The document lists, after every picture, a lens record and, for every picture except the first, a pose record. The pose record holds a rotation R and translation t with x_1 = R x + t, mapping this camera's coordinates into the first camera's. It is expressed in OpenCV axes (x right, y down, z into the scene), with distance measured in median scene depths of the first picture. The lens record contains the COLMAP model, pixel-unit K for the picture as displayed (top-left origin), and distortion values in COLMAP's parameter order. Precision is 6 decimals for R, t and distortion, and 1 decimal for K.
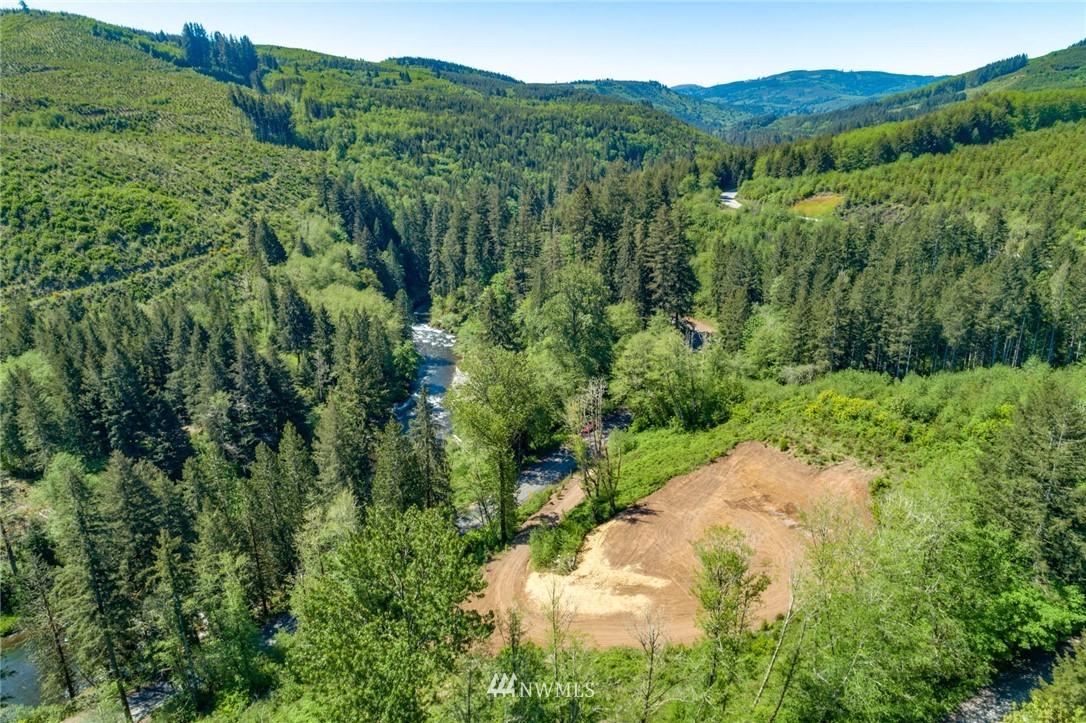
lens RADIAL K [[726.6, 0, 546.8], [0, 726.6, 364.9], [0, 0, 1]] dist [-0.011087, 0.011175]
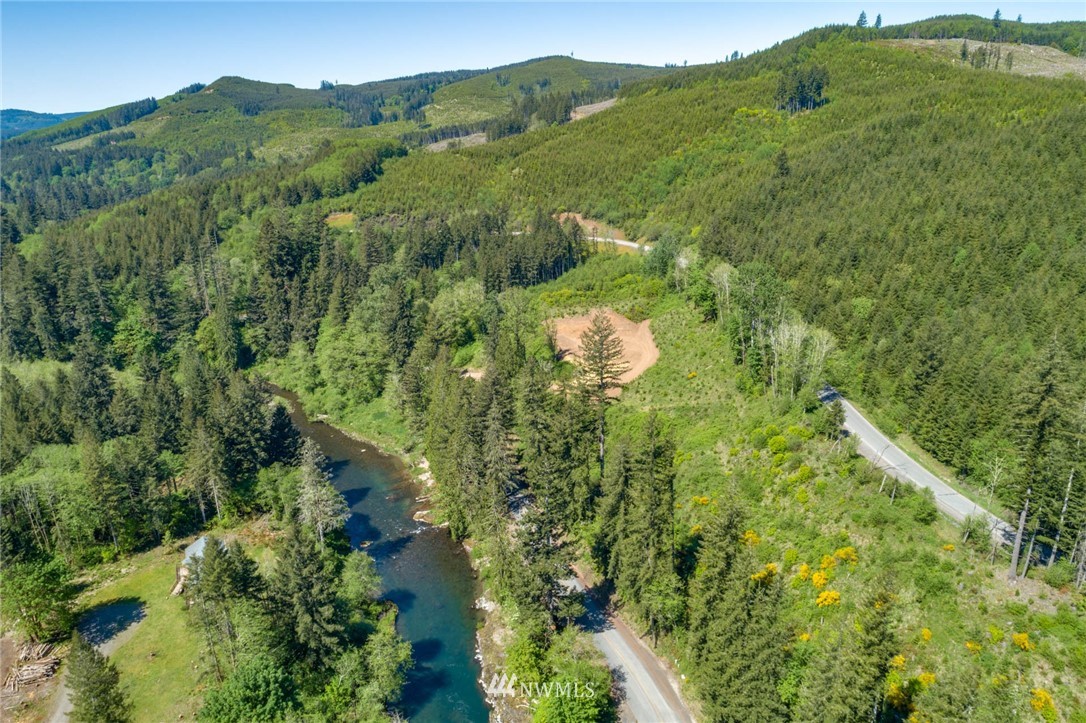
lens RADIAL K [[726.6, 0, 545.5], [0, 726.6, 365.9], [0, 0, 1]] dist [-0.011087, 0.011175]
pose [[0.443791, -0.270843, 0.854221, -0.520236], [0.304835, 0.942013, 0.140309, -0.021237], [-0.842690, 0.198129, 0.500619, 0.001917]]
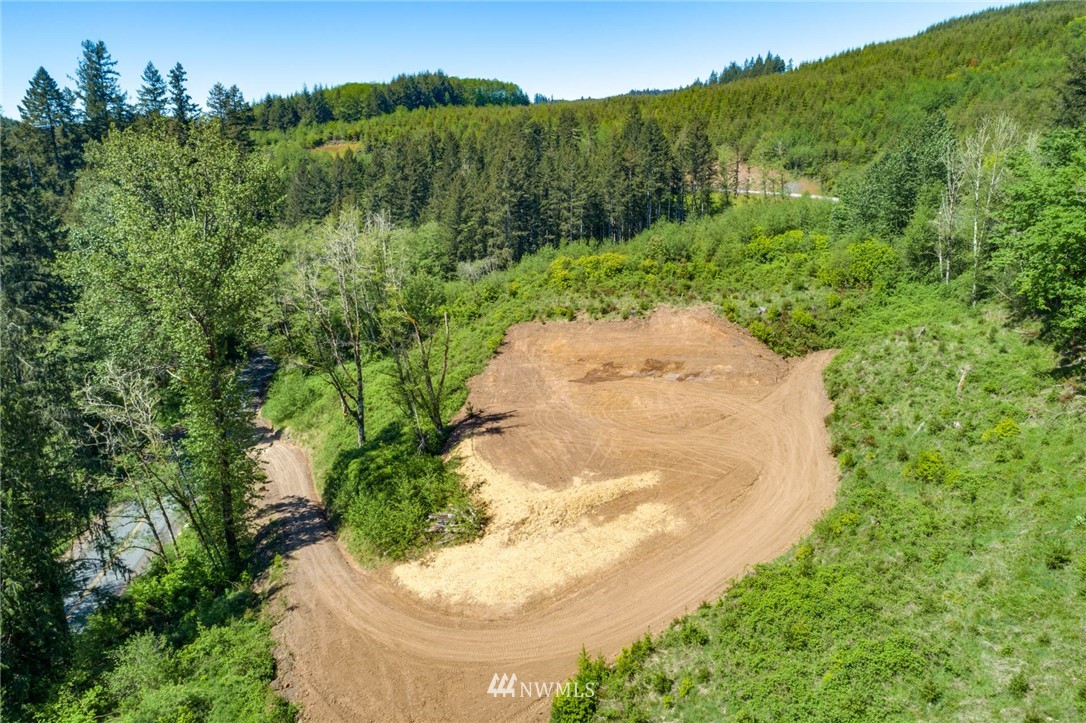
lens RADIAL K [[726.6, 0, 540.2], [0, 726.6, 362.0], [0, 0, 1]] dist [-0.011087, 0.011175]
pose [[0.697129, -0.159784, 0.698913, -0.075867], [0.209656, 0.977669, 0.014392, 0.047857], [-0.685606, 0.136498, 0.715062, 0.165284]]
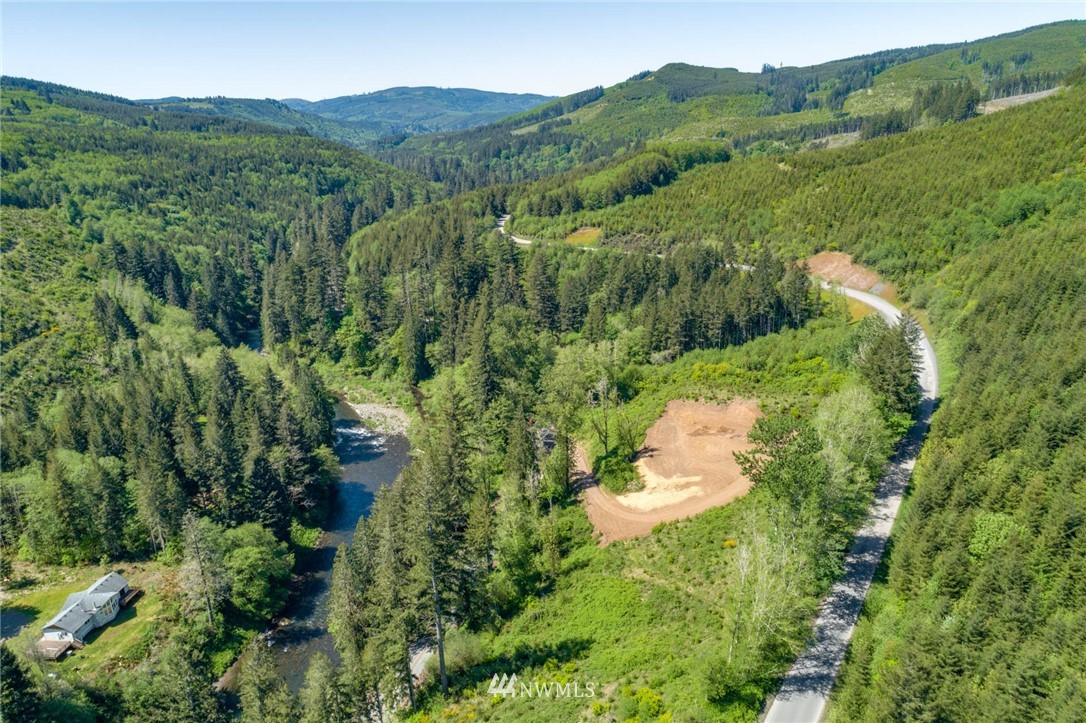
lens RADIAL K [[726.6, 0, 546.7], [0, 726.6, 363.1], [0, 0, 1]] dist [-0.011087, 0.011175]
pose [[0.872844, -0.157840, 0.461769, -0.249439], [0.165341, 0.985933, 0.024477, -0.022950], [-0.459137, 0.054984, 0.886662, -0.115182]]
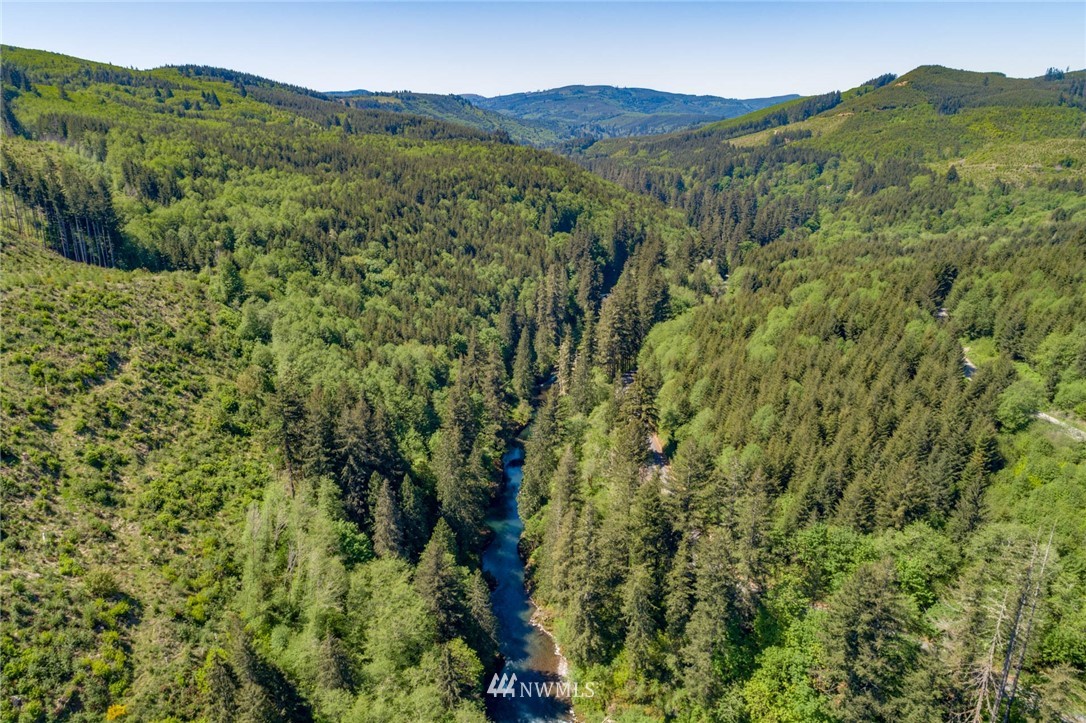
lens RADIAL K [[726.6, 0, 543.5], [0, 726.6, 361.3], [0, 0, 1]] dist [-0.011087, 0.011175]
pose [[0.956372, -0.068819, 0.283932, -0.251246], [0.071722, 0.997425, 0.000170, -0.246057], [-0.283213, 0.020201, 0.958844, 0.440580]]
